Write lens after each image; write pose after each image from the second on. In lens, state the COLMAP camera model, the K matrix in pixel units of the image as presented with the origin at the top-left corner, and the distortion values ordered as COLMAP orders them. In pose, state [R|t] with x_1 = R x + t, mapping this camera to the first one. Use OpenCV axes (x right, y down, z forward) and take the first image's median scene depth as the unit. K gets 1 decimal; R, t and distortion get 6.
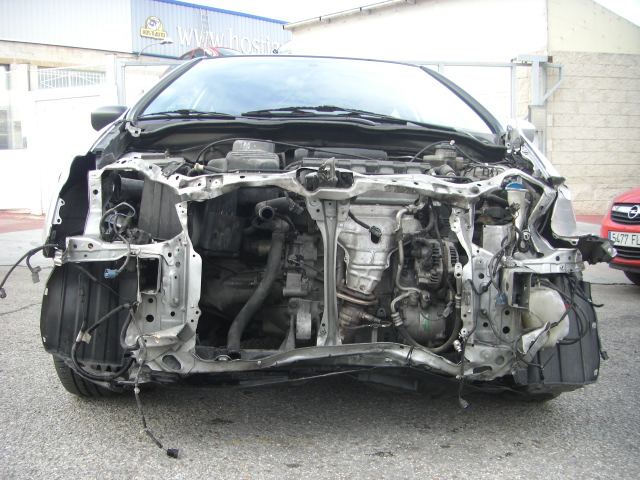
lens RADIAL K [[720.7, 0, 298.0], [0, 720.7, 294.5], [0, 0, 1]] dist [-0.171335, 0.065807]
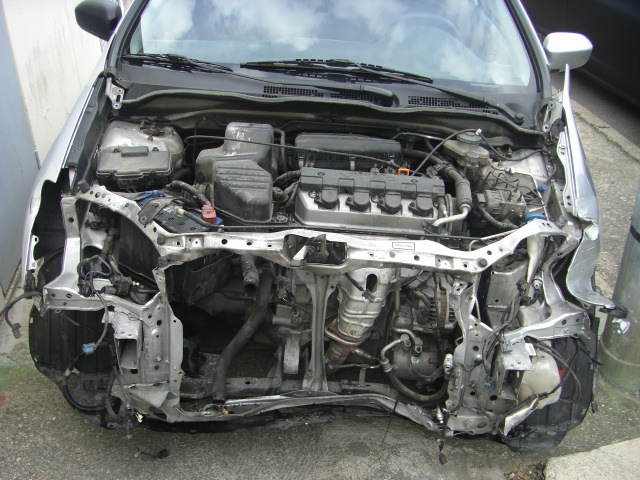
lens RADIAL K [[720.7, 0, 298.0], [0, 720.7, 294.5], [0, 0, 1]] dist [-0.171335, 0.065807]
pose [[0.997479, 0.056430, -0.043032, 0.055294], [-0.033271, 0.907472, 0.418794, -0.463995], [0.062683, -0.416306, 0.907061, 0.147214]]
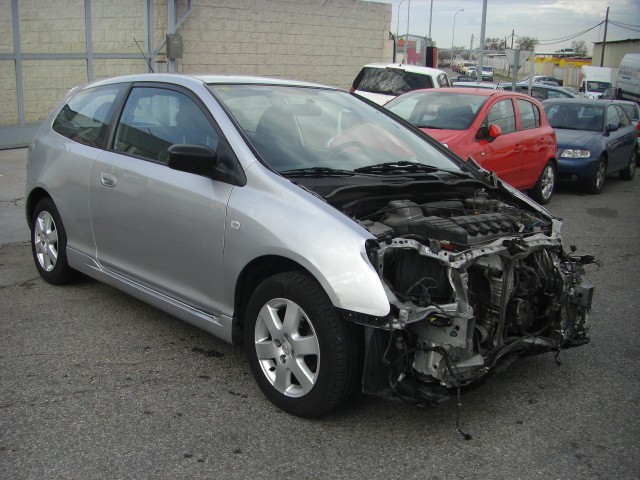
lens RADIAL K [[720.7, 0, 298.0], [0, 720.7, 294.5], [0, 0, 1]] dist [-0.171335, 0.065807]
pose [[0.773498, -0.159146, 0.613493, -1.252983], [0.057201, 0.981540, 0.182501, -0.352386], [-0.631213, -0.106071, 0.768322, 0.079488]]
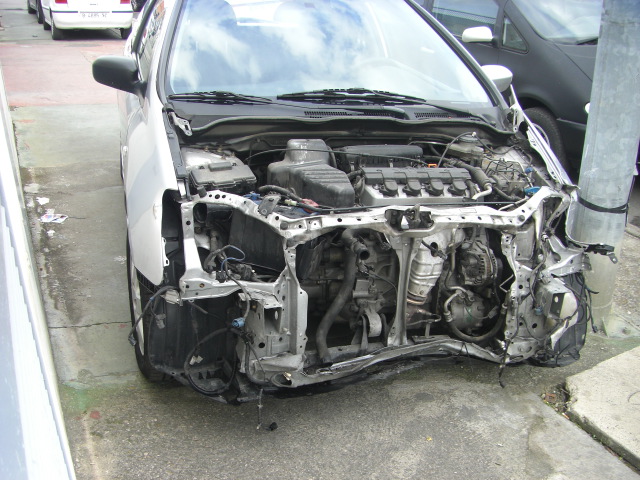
lens RADIAL K [[720.7, 0, 298.0], [0, 720.7, 294.5], [0, 0, 1]] dist [-0.171335, 0.065807]
pose [[0.975213, -0.073427, 0.208729, -0.367254], [0.006079, 0.951868, 0.306447, -0.380239], [-0.221184, -0.297582, 0.928721, -0.064519]]
